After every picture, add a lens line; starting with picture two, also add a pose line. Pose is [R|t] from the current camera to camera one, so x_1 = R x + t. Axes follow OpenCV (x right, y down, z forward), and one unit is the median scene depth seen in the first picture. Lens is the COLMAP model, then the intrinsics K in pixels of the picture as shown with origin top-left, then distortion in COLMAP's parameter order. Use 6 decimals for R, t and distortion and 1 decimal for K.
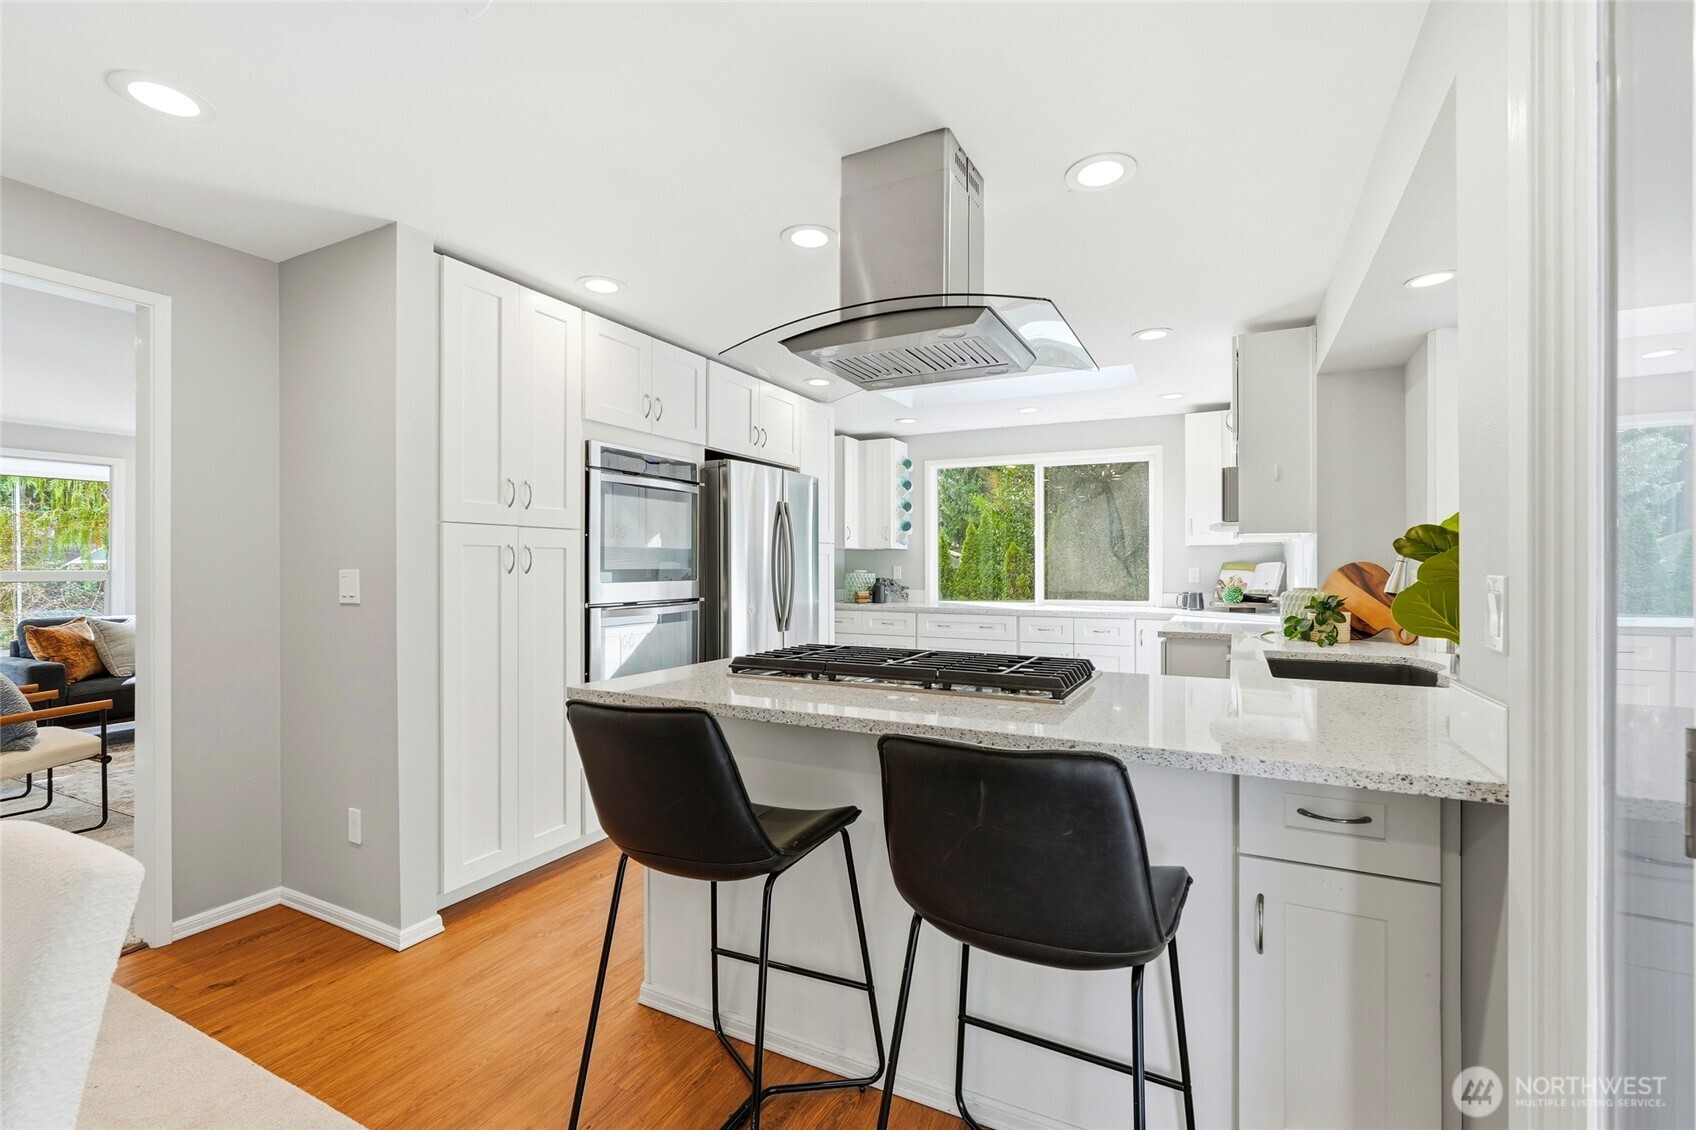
lens RADIAL K [[746.7, 0, 854.2], [0, 746.7, 565.2], [0, 0, 1]] dist [-0.009315, 0.001290]
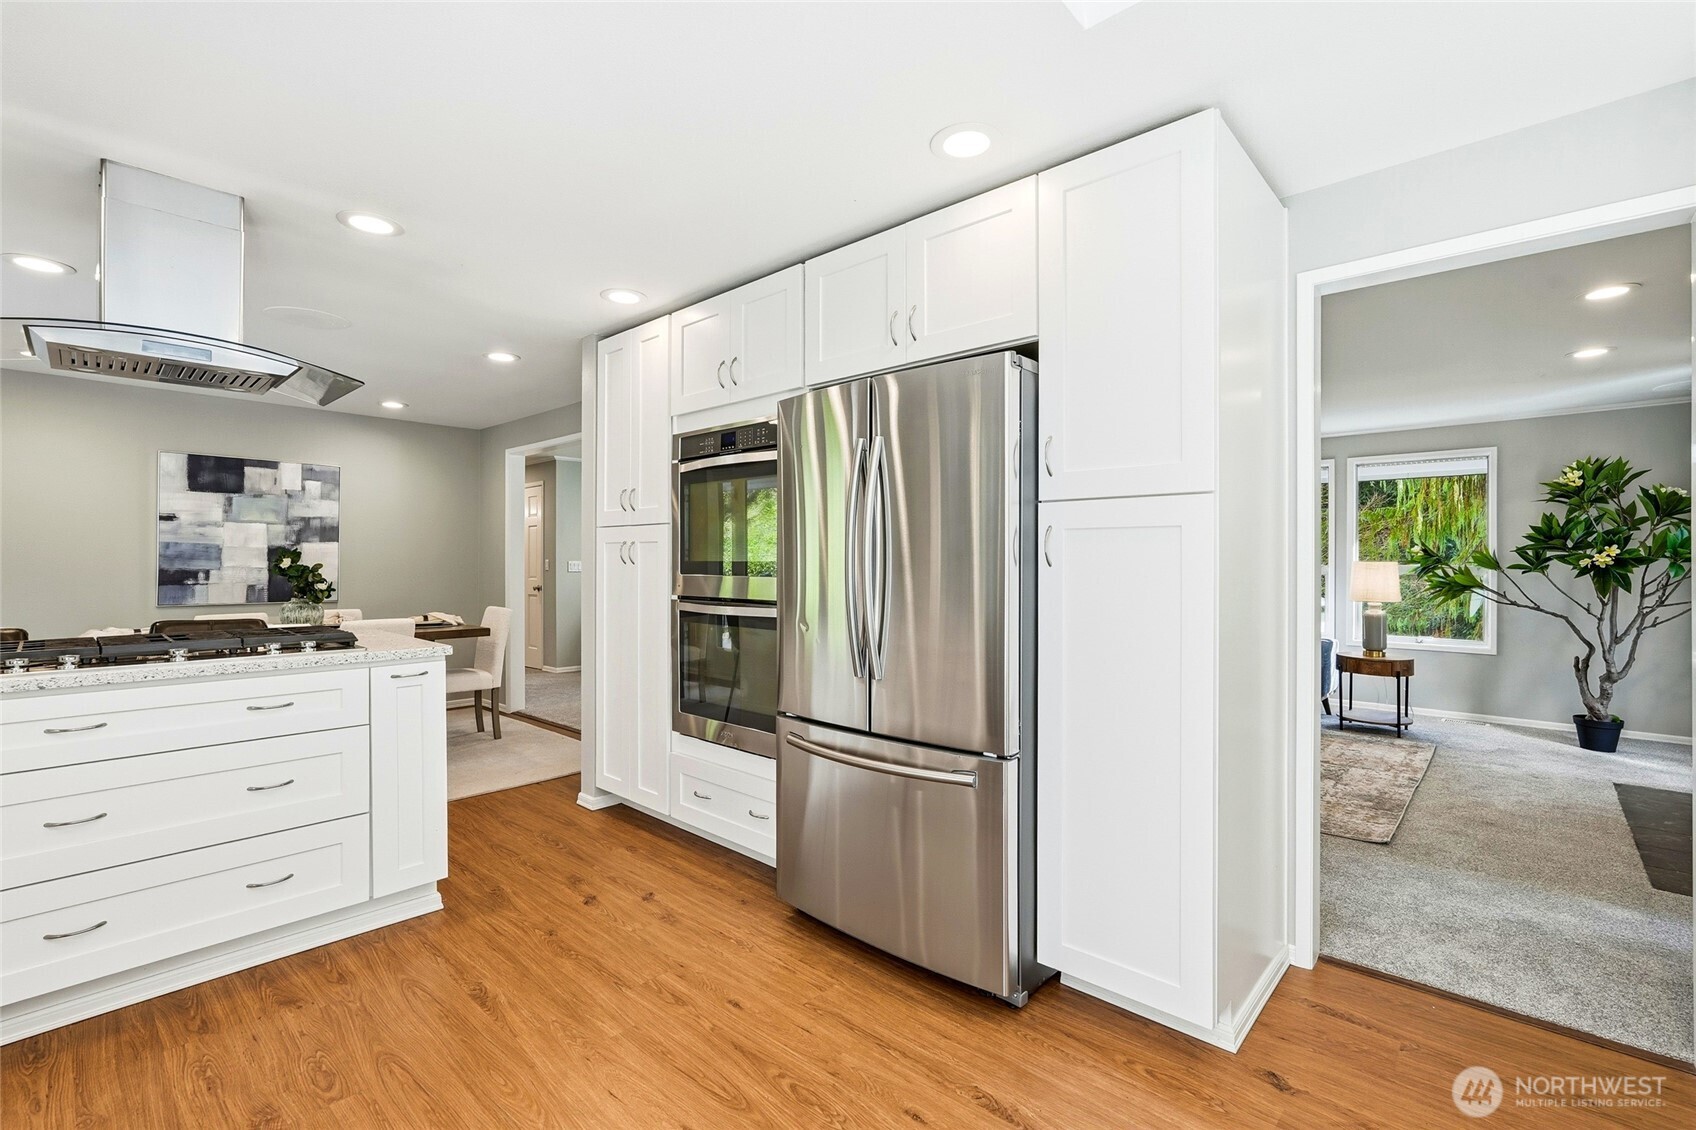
lens RADIAL K [[746.7, 0, 857.0], [0, 746.7, 563.7], [0, 0, 1]] dist [-0.009315, 0.001290]
pose [[-0.260753, 0.003061, -0.965401, 0.554313], [-0.001874, 0.999991, 0.003677, 0.004140], [0.965404, 0.002768, -0.260745, 1.463617]]
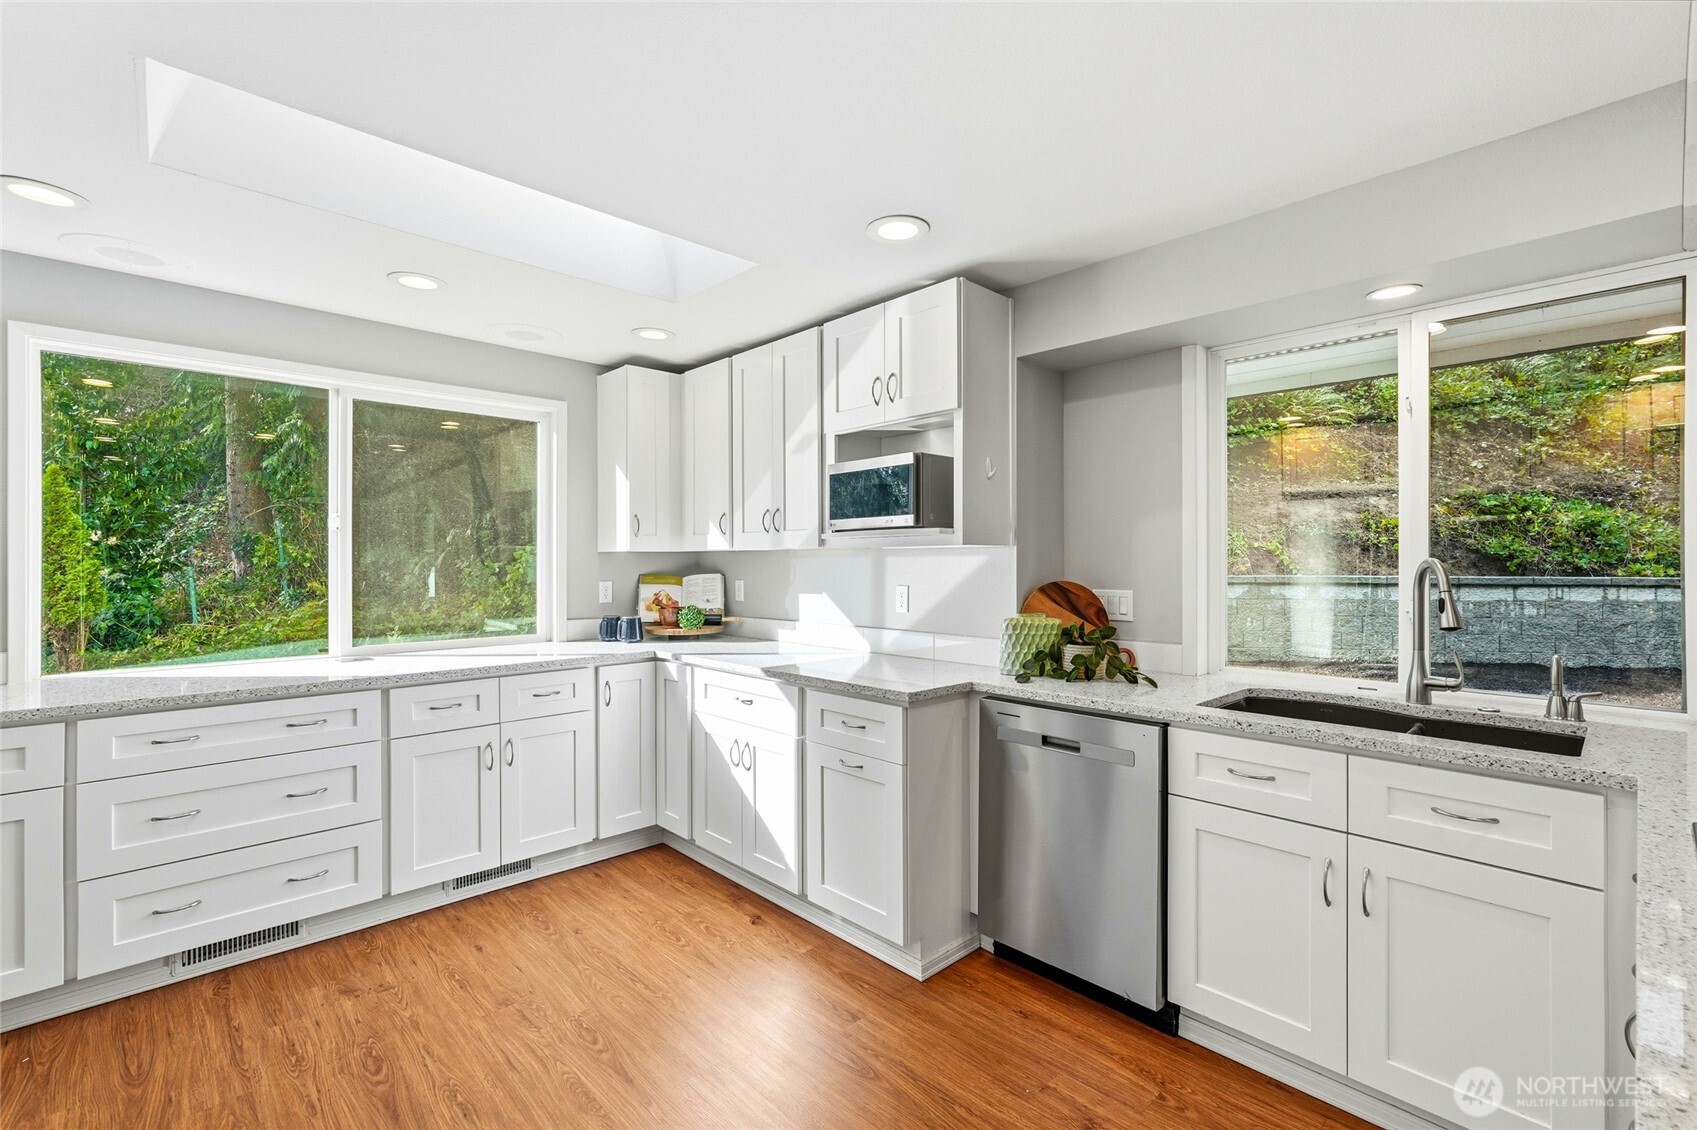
lens RADIAL K [[747.2, 0, 857.8], [0, 747.2, 556.8], [0, 0, 1]] dist [-0.009315, 0.001290]
pose [[0.328219, 0.003315, 0.944596, -0.208057], [0.001834, 0.999990, -0.004147, -0.025004], [-0.944600, 0.003094, 0.328210, 0.769210]]
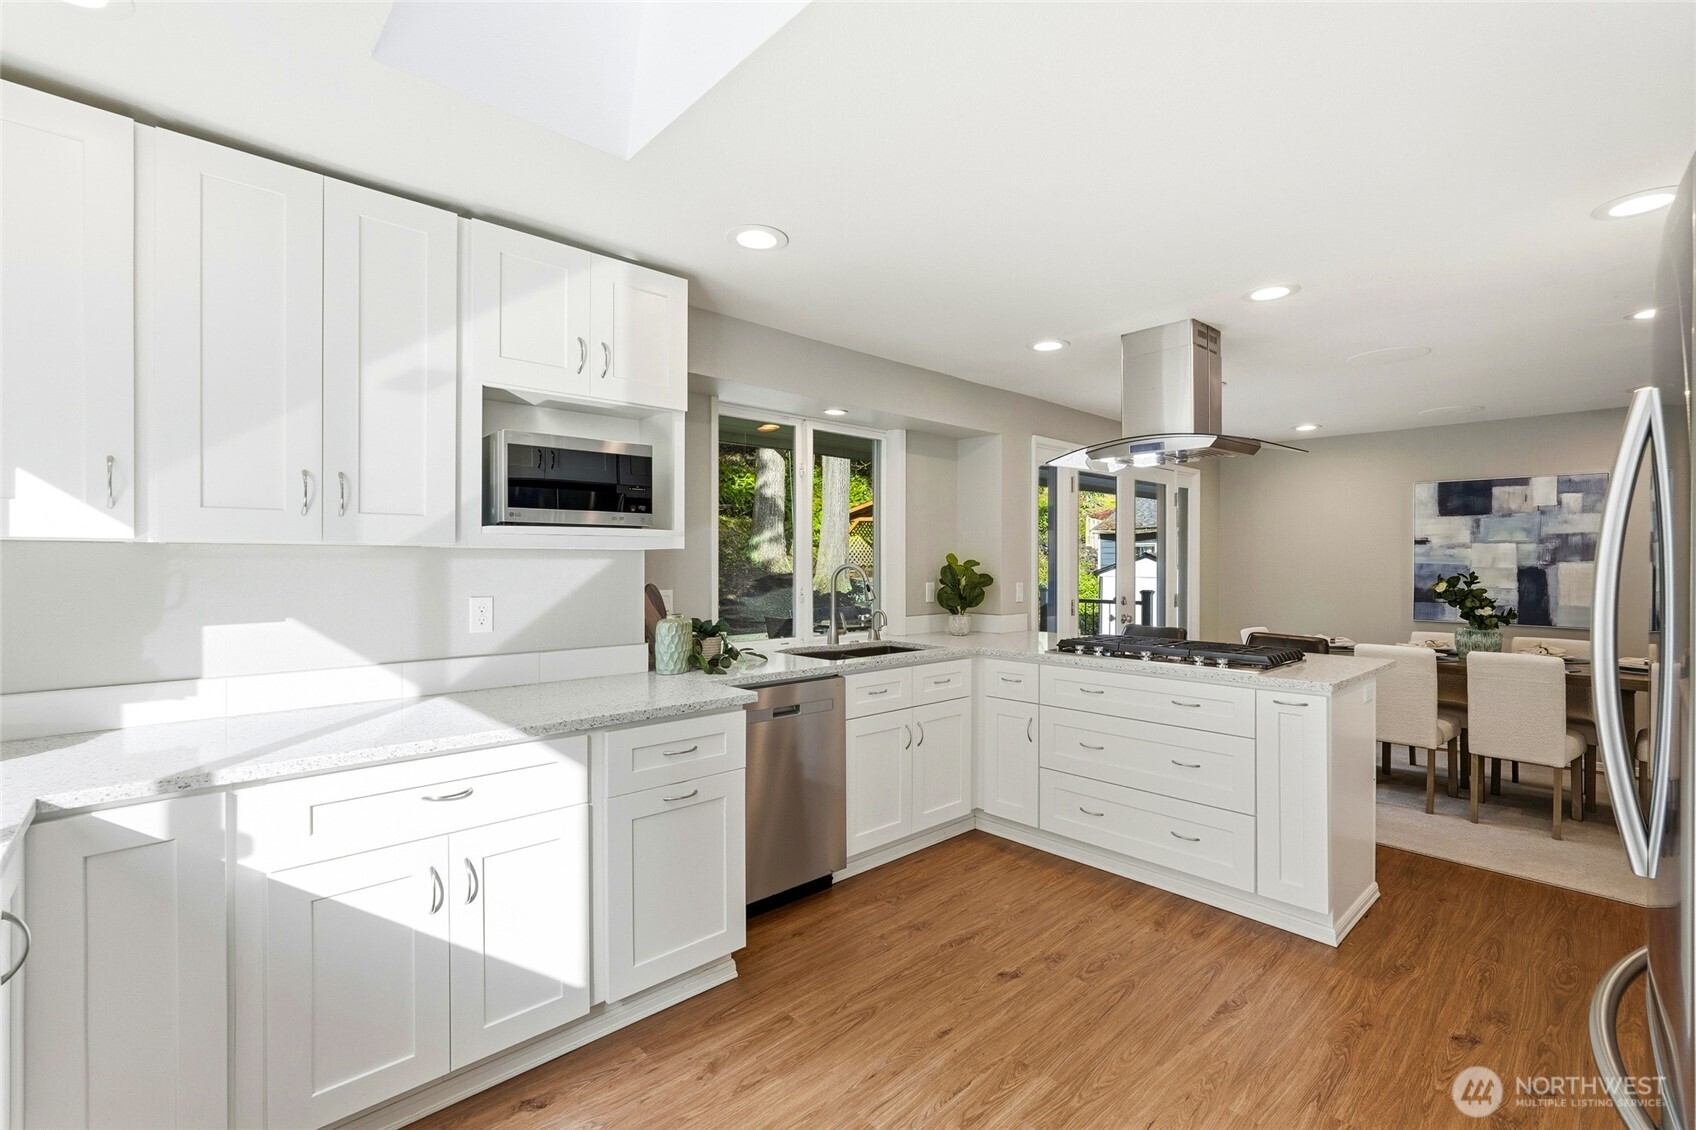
lens RADIAL K [[746.7, 0, 846.5], [0, 746.7, 560.5], [0, 0, 1]] dist [-0.009315, 0.001290]
pose [[-0.937087, -0.000245, 0.349096, 0.181172], [-0.001237, 0.999996, -0.002618, -0.025981], [-0.349094, -0.002885, -0.937083, 1.707554]]
